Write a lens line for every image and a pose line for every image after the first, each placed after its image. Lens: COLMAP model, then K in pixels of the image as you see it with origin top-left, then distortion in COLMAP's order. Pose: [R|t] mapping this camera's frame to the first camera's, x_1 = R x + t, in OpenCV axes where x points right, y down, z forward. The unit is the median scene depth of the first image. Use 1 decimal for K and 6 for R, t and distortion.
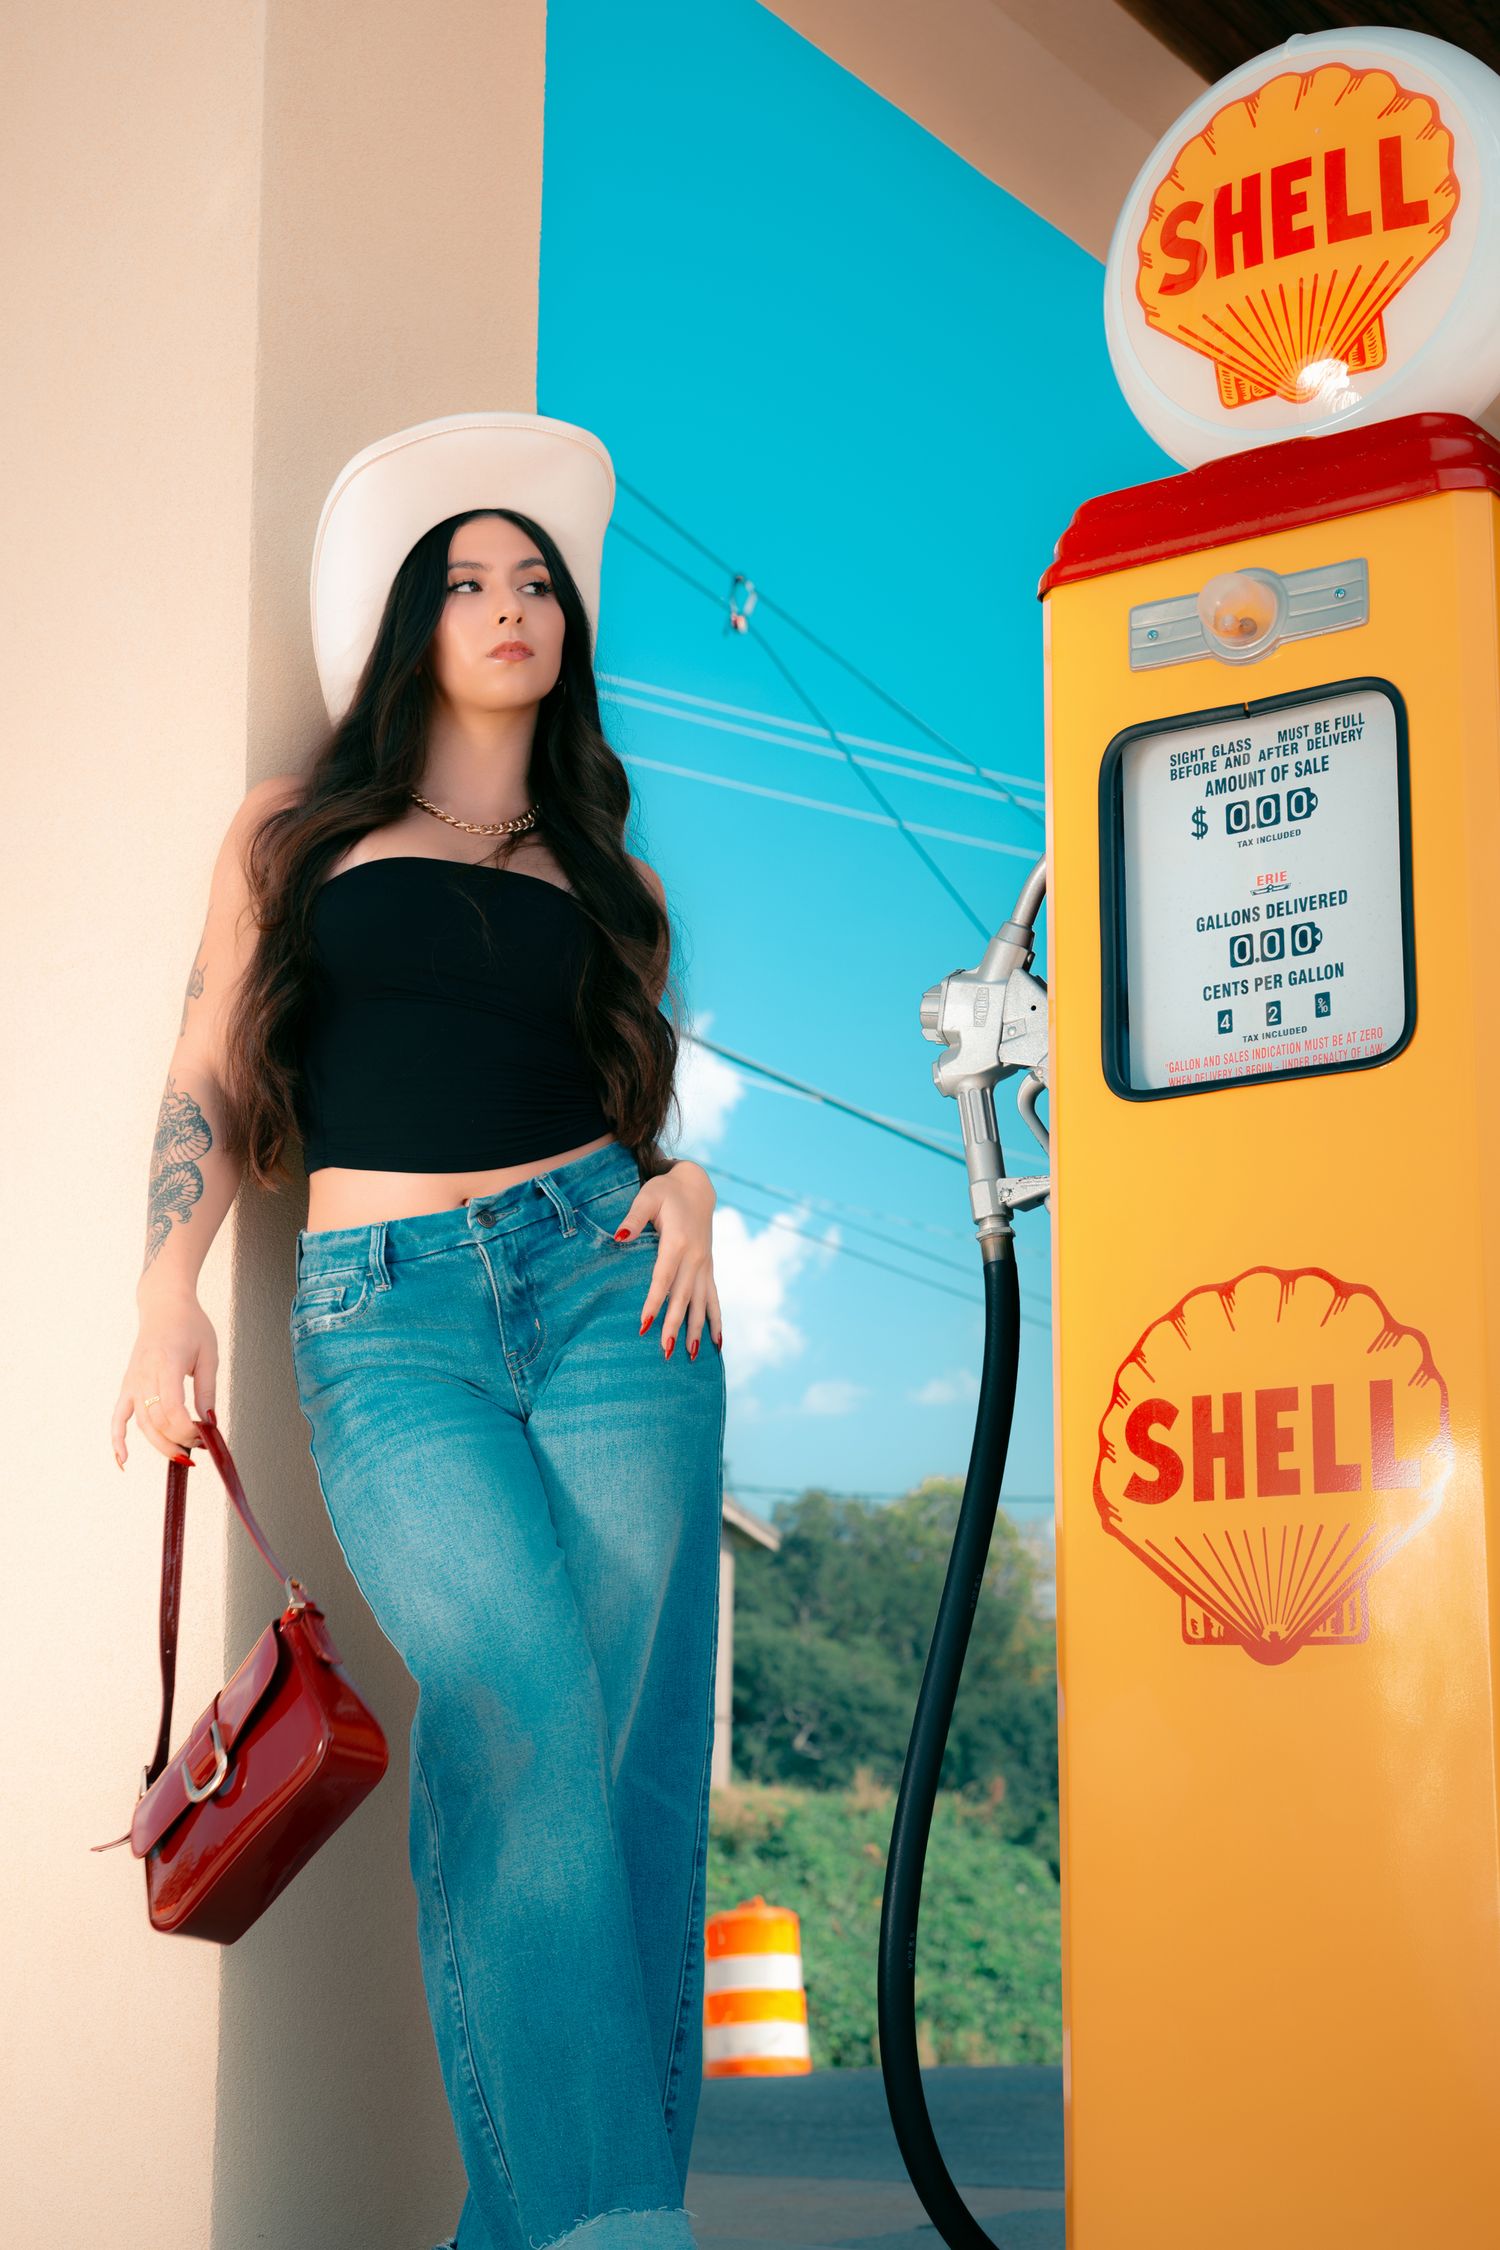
lens RADIAL K [[3502.6, 0, 750.0], [0, 3502.6, 1125.0], [0, 0, 1]] dist [0.022790, -0.044004]
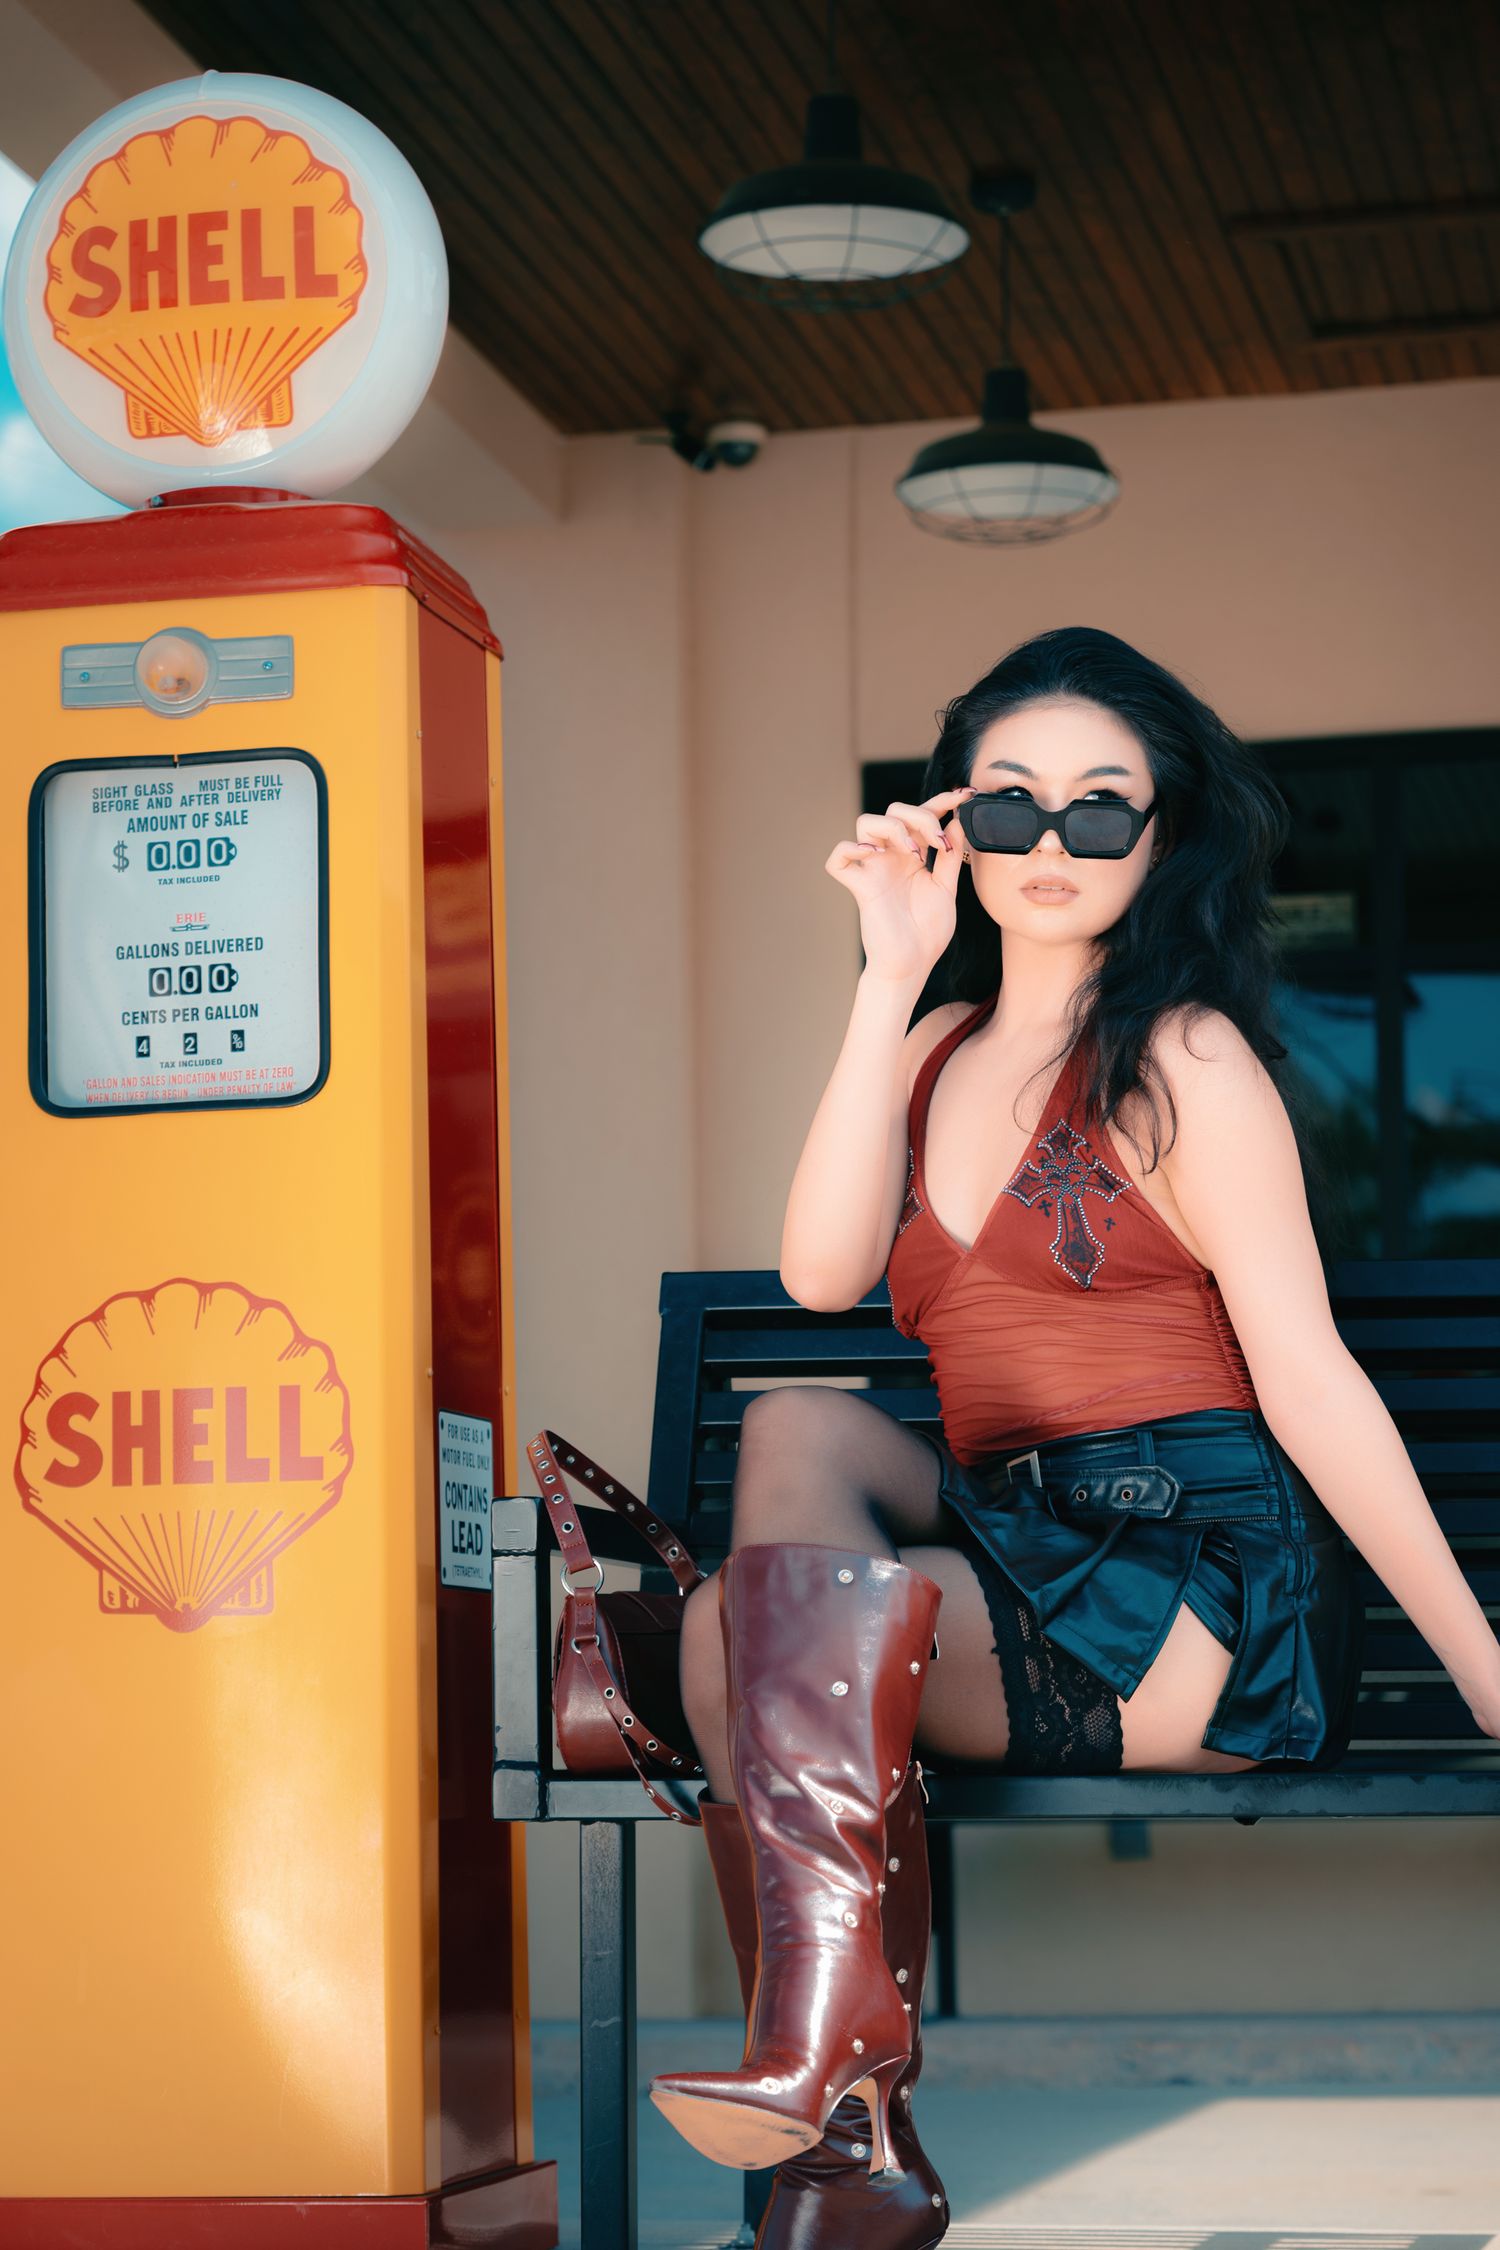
lens RADIAL K [[5139.4, 0, 750.0], [0, 5139.4, 1125.0], [0, 0, 1]] dist [0.055311, 0.054924]
pose [[0.917696, 0.032650, 0.395939, -0.326322], [-0.064444, 0.995652, 0.067261, -0.125482], [-0.392021, -0.087241, 0.915810, -0.549959]]
